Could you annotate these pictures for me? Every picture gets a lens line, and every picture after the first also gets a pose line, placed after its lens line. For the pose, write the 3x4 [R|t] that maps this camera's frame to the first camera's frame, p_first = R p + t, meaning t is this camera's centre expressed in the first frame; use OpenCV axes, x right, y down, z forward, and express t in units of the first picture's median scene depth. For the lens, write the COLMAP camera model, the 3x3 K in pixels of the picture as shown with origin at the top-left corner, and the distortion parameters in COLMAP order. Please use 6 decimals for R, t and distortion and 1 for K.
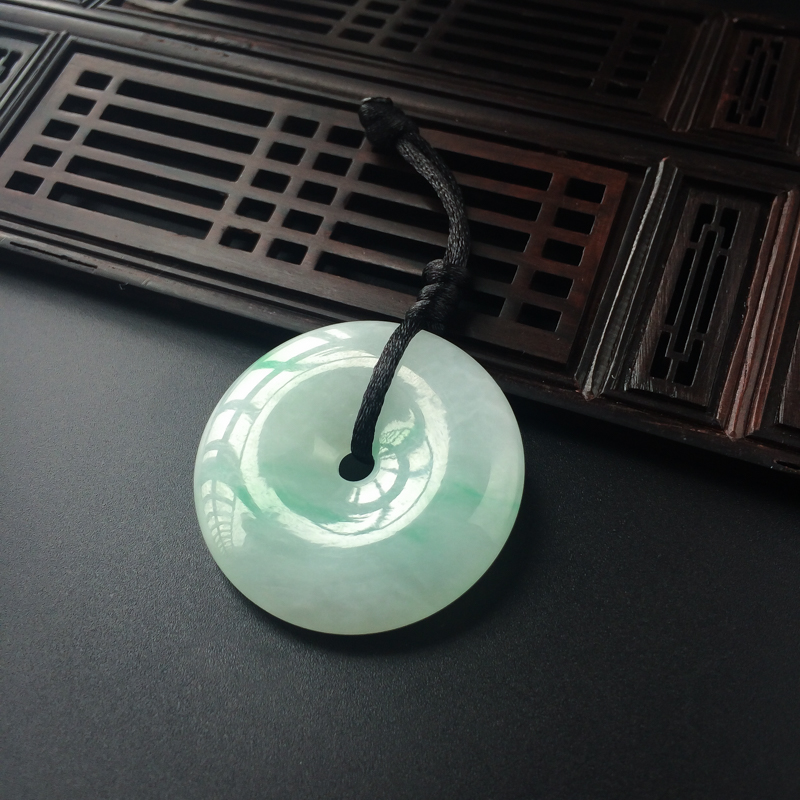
lens RADIAL K [[951.1, 0, 379.2], [0, 951.1, 400.1], [0, 0, 1]] dist [0.047727, -0.063137]
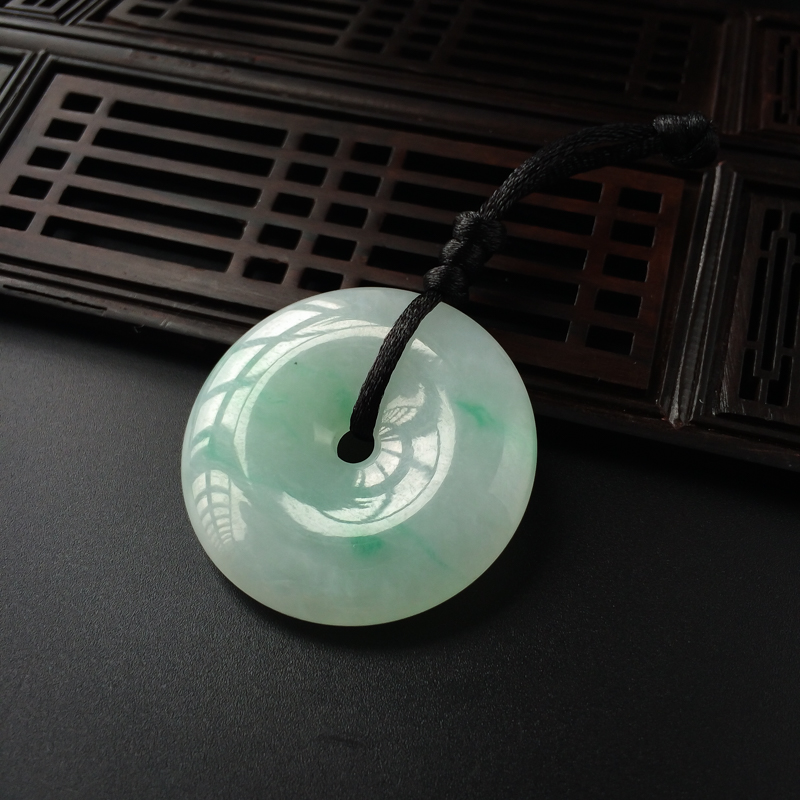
lens RADIAL K [[951.1, 0, 379.2], [0, 951.1, 400.1], [0, 0, 1]] dist [0.047727, -0.063137]
pose [[0.995877, -0.055876, 0.071466, -0.107375], [0.057447, 0.998146, -0.020116, -0.020994], [-0.070210, 0.024138, 0.997240, 0.092736]]
